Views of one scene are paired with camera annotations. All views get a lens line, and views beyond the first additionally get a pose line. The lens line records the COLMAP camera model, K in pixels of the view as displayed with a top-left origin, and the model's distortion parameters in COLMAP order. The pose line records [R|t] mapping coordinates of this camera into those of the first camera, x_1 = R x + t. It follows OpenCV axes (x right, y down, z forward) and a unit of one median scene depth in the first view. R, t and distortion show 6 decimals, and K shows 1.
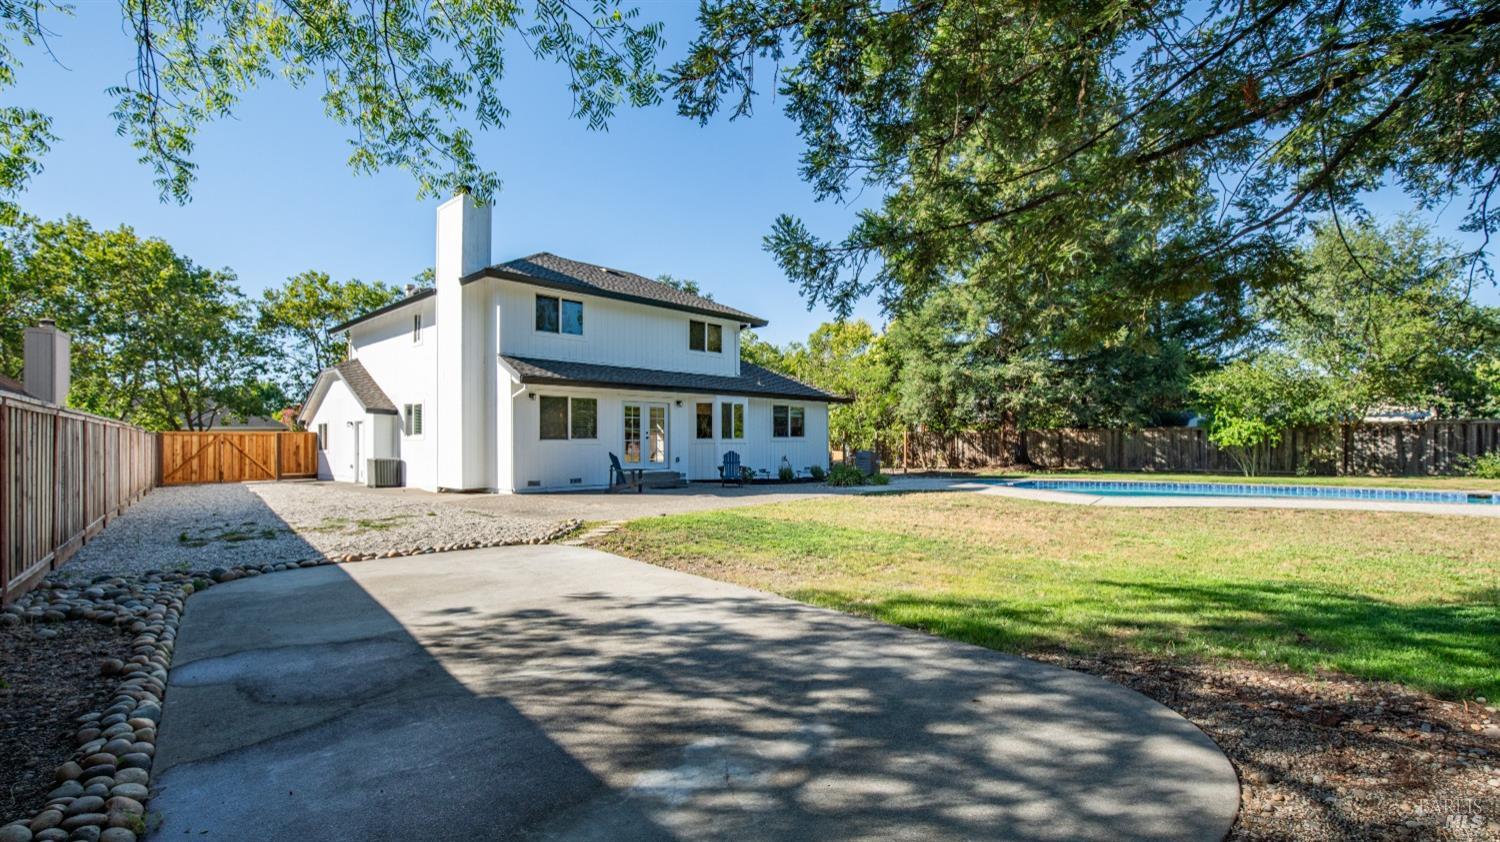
lens RADIAL K [[687.0, 0, 744.0], [0, 687.0, 440.4], [0, 0, 1]] dist [-0.042321, 0.009450]
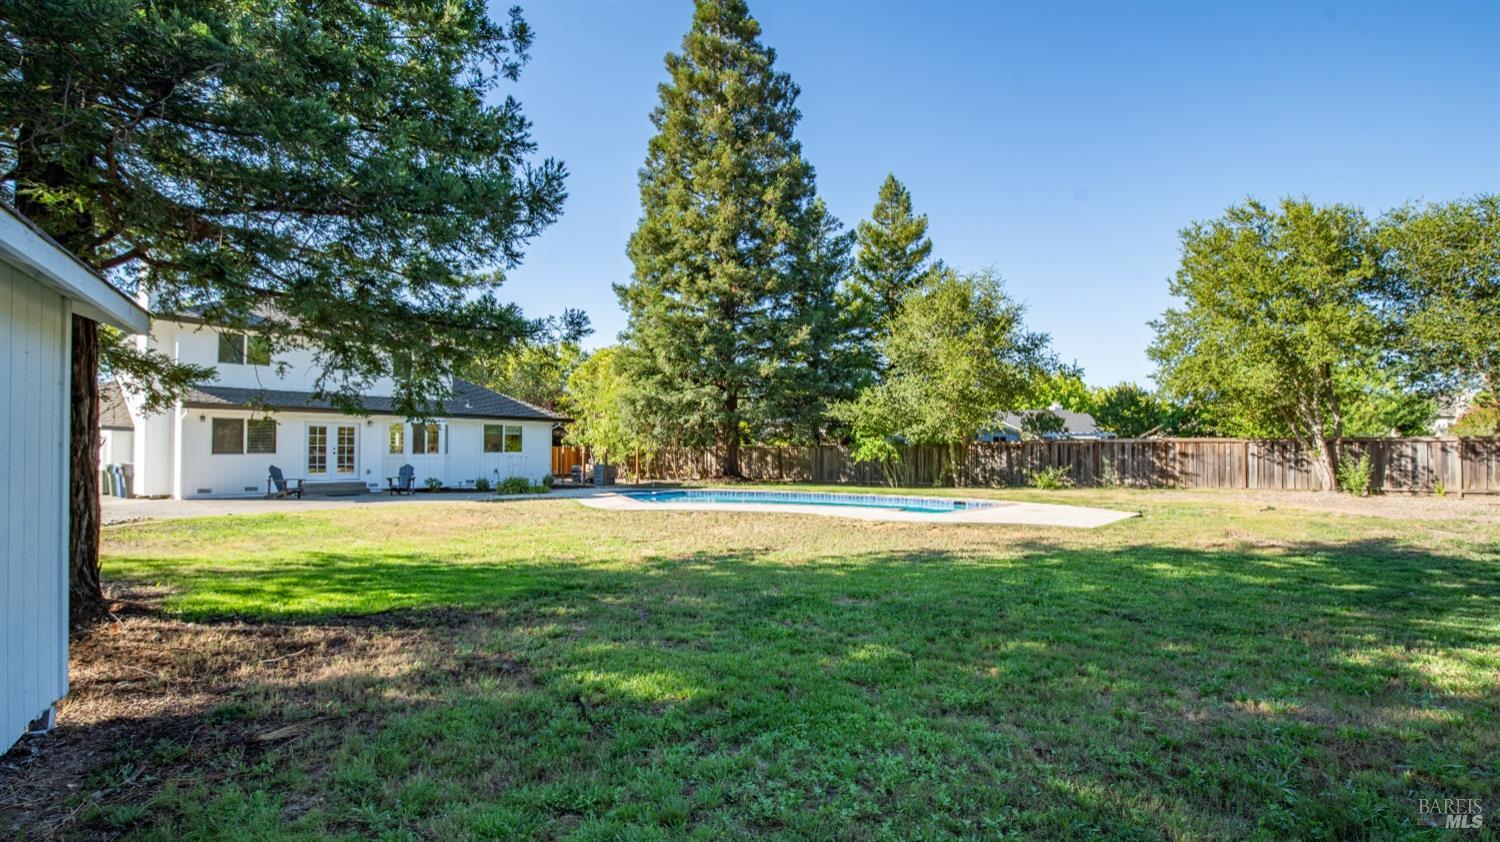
lens RADIAL K [[687.0, 0, 744.0], [0, 687.0, 440.4], [0, 0, 1]] dist [-0.042321, 0.009450]
pose [[0.997710, 0.004606, 0.067480, 0.395530], [-0.003638, 0.999889, -0.014462, -0.008810], [-0.067539, 0.014184, 0.997616, -0.170484]]
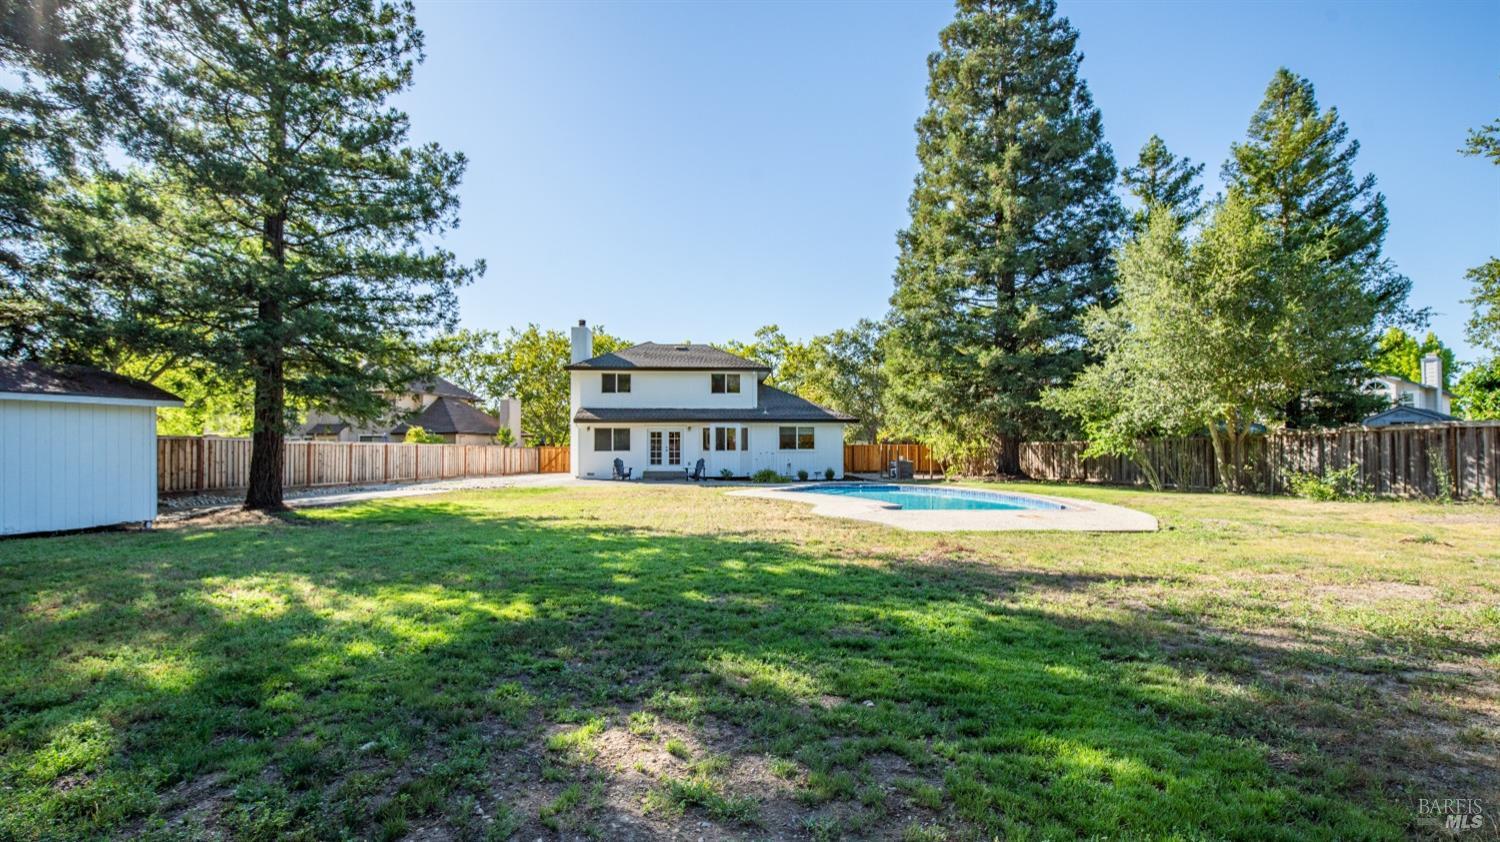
lens RADIAL K [[707.1, 0, 745.7], [0, 707.1, 410.3], [0, 0, 1]] dist [-0.042190, 0.009674]
pose [[0.712386, -0.039418, -0.700680, 0.988753], [0.001770, 0.998519, -0.054373, -0.005680], [0.701785, 0.037495, 0.711401, -0.075932]]
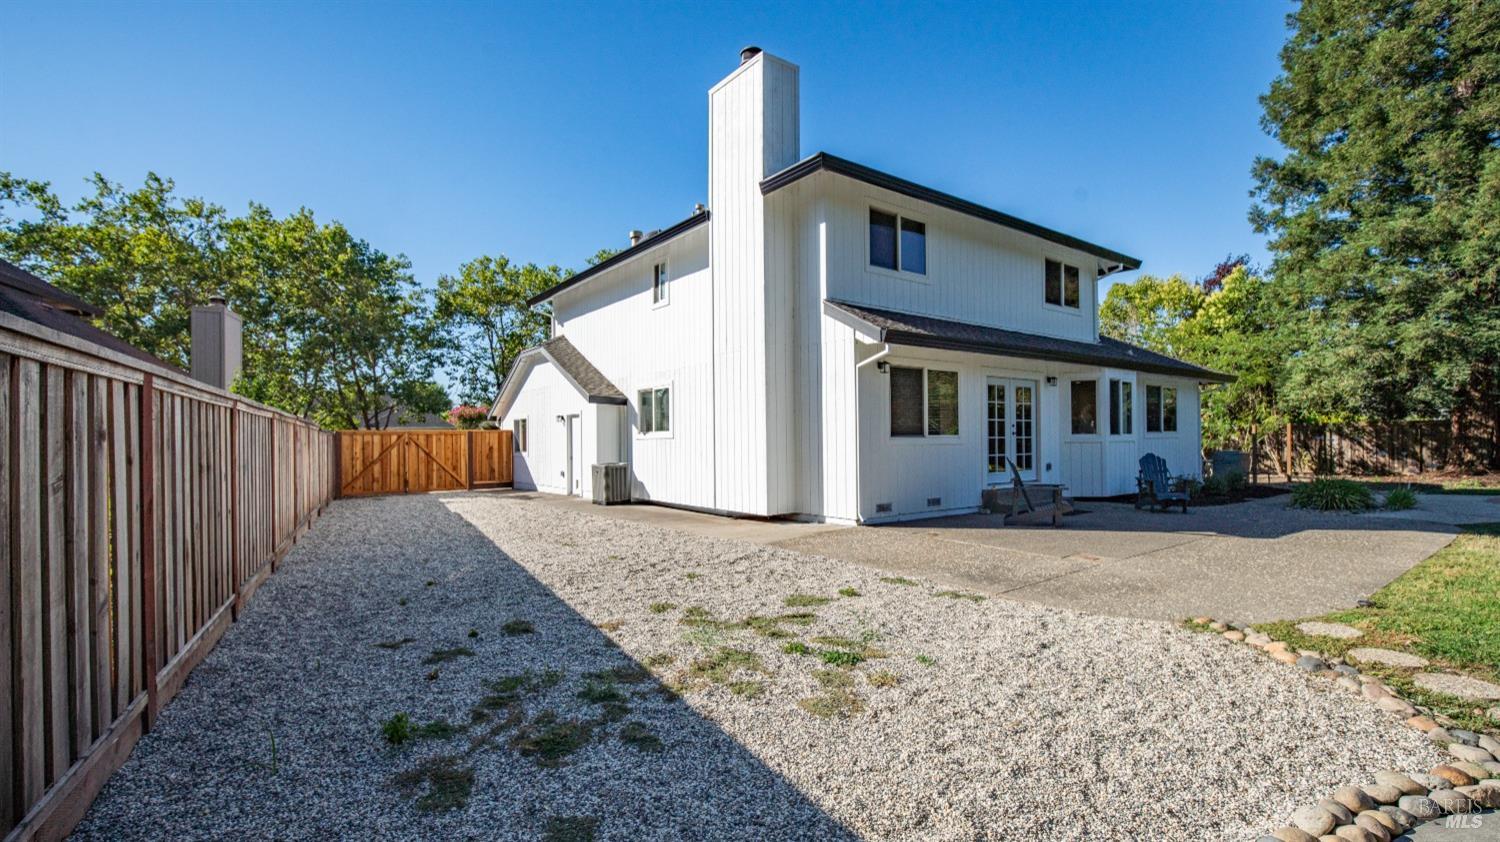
lens RADIAL K [[687.0, 0, 744.0], [0, 687.0, 440.4], [0, 0, 1]] dist [-0.042321, 0.009450]
pose [[0.983913, -0.004990, -0.178581, -0.227142], [0.005399, 0.999984, 0.001807, 0.000238], [0.178569, -0.002742, 0.983924, 0.262121]]
